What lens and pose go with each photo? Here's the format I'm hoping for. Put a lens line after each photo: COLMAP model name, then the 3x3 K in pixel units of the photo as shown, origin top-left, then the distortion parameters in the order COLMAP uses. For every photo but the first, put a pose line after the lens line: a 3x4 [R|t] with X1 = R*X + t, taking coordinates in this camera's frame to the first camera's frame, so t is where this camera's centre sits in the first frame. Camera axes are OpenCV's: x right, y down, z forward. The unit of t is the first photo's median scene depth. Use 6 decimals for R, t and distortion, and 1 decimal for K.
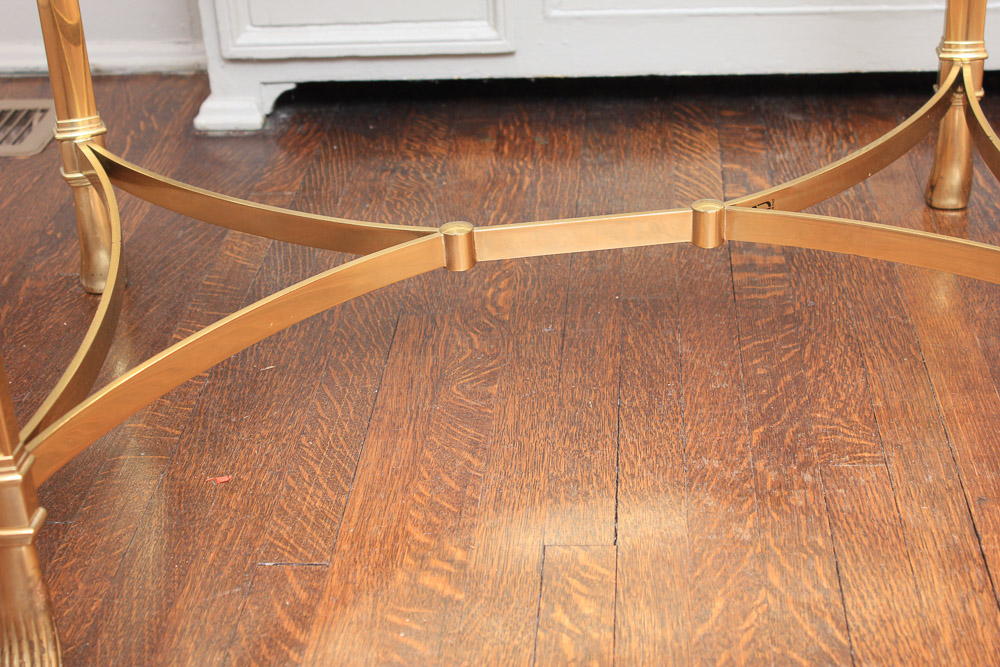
lens RADIAL K [[1632.3, 0, 500.0], [0, 1632.3, 333.5], [0, 0, 1]] dist [-0.028821, 0.119536]
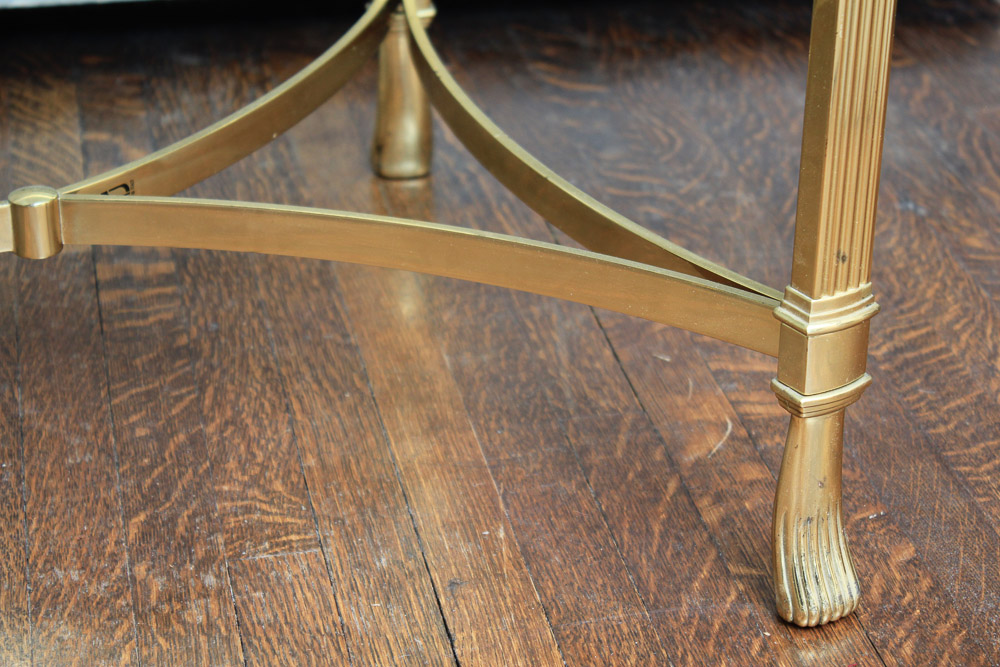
lens RADIAL K [[2348.2, 0, 500.0], [0, 2348.2, 333.5], [0, 0, 1]] dist [0.050505, 0.318689]
pose [[0.960714, -0.084736, 0.264289, 0.050256], [0.089970, 0.995914, -0.007740, 0.003361], [-0.262554, 0.031214, 0.964412, 0.009942]]
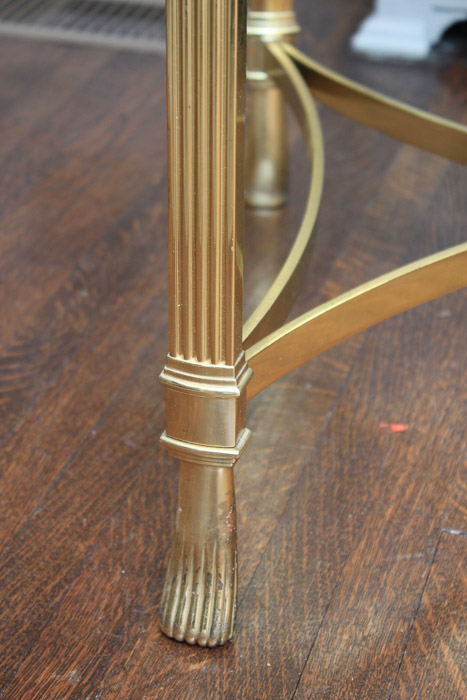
lens RADIAL K [[1643.7, 0, 233.5], [0, 1643.7, 350.0], [0, 0, 1]] dist [0.050505, 0.318689]
pose [[0.975088, 0.158249, -0.155439, -0.121140], [-0.153316, 0.987228, 0.043299, 0.021108], [0.160306, -0.018389, 0.986896, 0.090159]]
